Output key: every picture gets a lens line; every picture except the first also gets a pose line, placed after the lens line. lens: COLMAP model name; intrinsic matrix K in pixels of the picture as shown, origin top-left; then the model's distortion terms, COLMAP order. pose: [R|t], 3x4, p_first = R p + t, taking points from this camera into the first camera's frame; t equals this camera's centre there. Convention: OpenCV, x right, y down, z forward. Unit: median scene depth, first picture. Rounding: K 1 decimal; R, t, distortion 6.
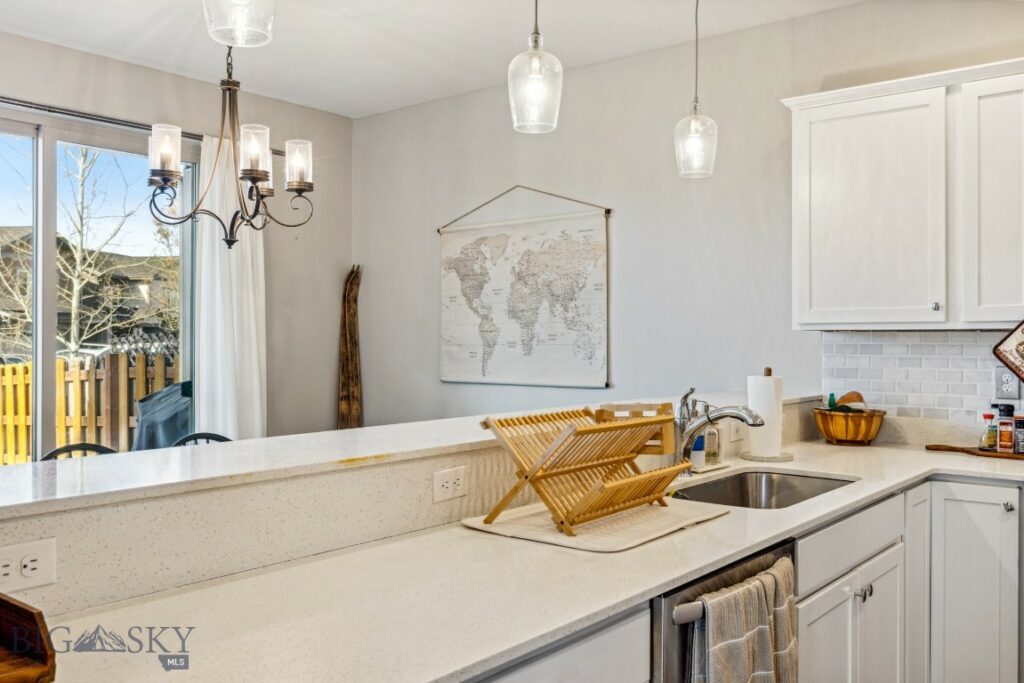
lens RADIAL K [[898.5, 0, 512.4], [0, 898.5, 342.9], [0, 0, 1]] dist [0.004859, -0.008669]
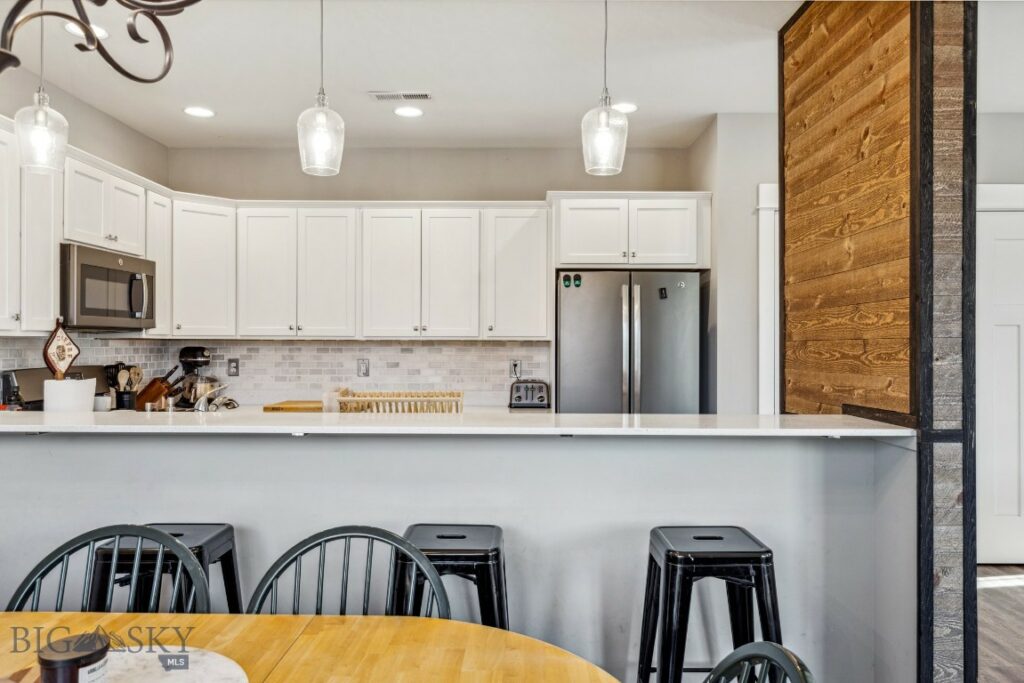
lens RADIAL K [[716.1, 0, 512.6], [0, 716.1, 339.7], [0, 0, 1]] dist [0.014162, 0.001631]
pose [[-0.621567, 0.002652, 0.783356, -0.692372], [0.002118, 0.999996, -0.001705, -0.007457], [-0.783358, 0.000599, -0.621570, 1.082456]]
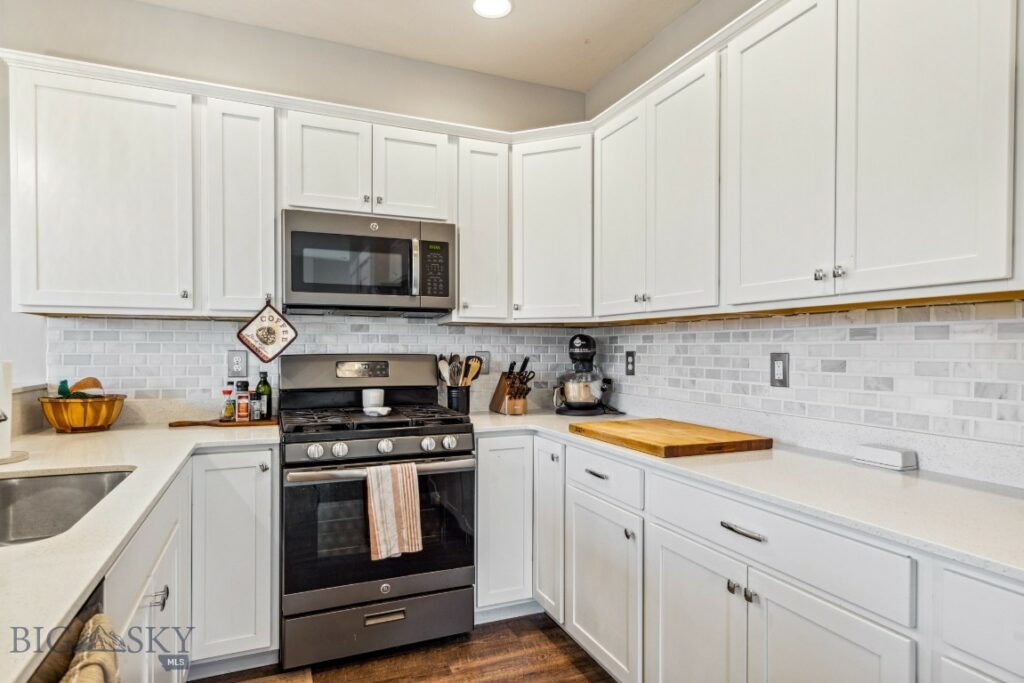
lens RADIAL K [[567.1, 0, 512.8], [0, 567.1, 353.7], [0, 0, 1]] dist [-0.000964, 0.003854]
pose [[0.464360, -0.007127, 0.885618, 0.047394], [0.002678, 0.999974, 0.006643, 0.027888], [-0.885642, -0.000713, 0.464367, 0.330071]]
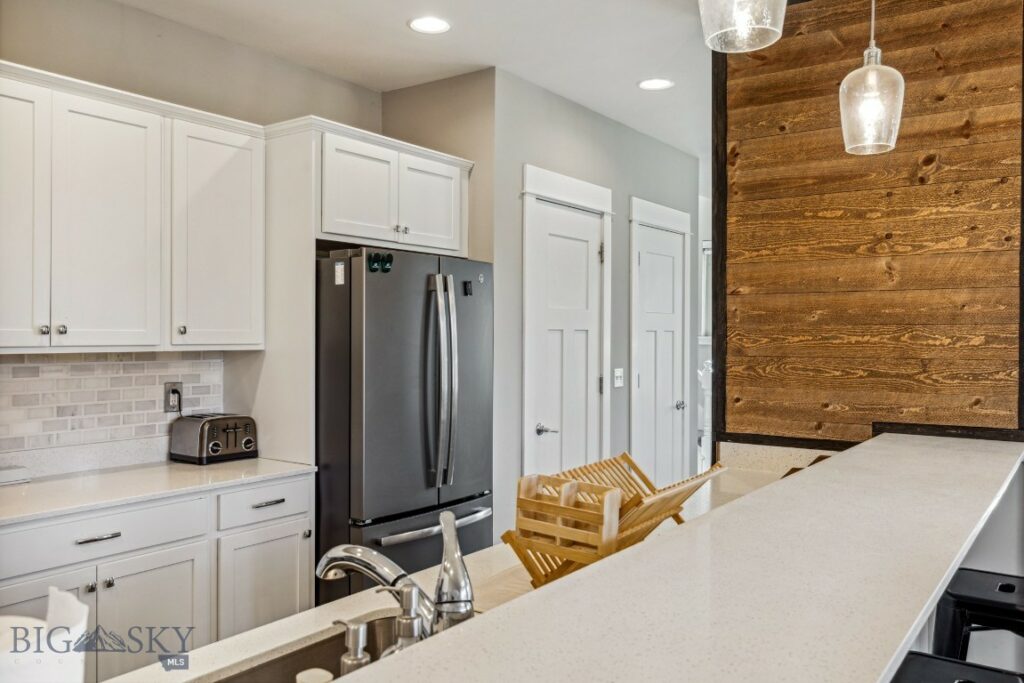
lens RADIAL K [[813.9, 0, 510.4], [0, 813.9, 342.1], [0, 0, 1]] dist [0.003579, -0.001555]
pose [[-0.998154, -0.005378, -0.060501, 0.162310], [-0.006489, 0.999814, 0.018186, -0.039743], [0.060392, 0.018545, -0.998002, 1.180054]]
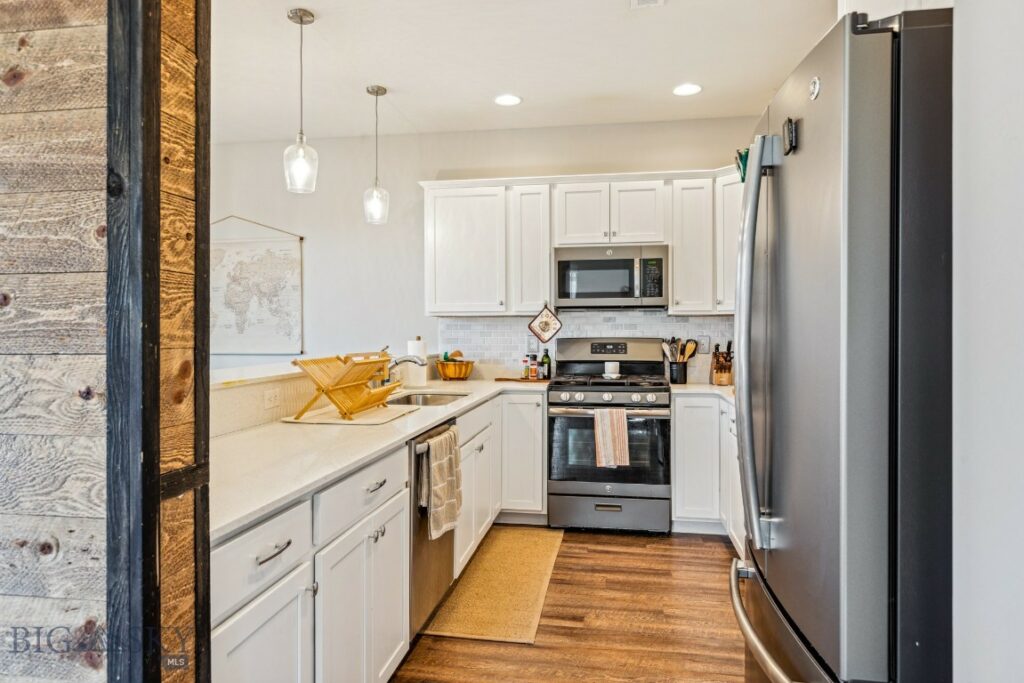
lens RADIAL K [[649.0, 0, 513.0], [0, 649.0, 337.3], [0, 0, 1]] dist [0.002753, 0.000060]
pose [[0.868706, -0.007837, 0.495267, -0.179030], [0.005054, 0.999963, 0.006959, 0.021511], [-0.495303, -0.003542, 0.868713, -0.189308]]
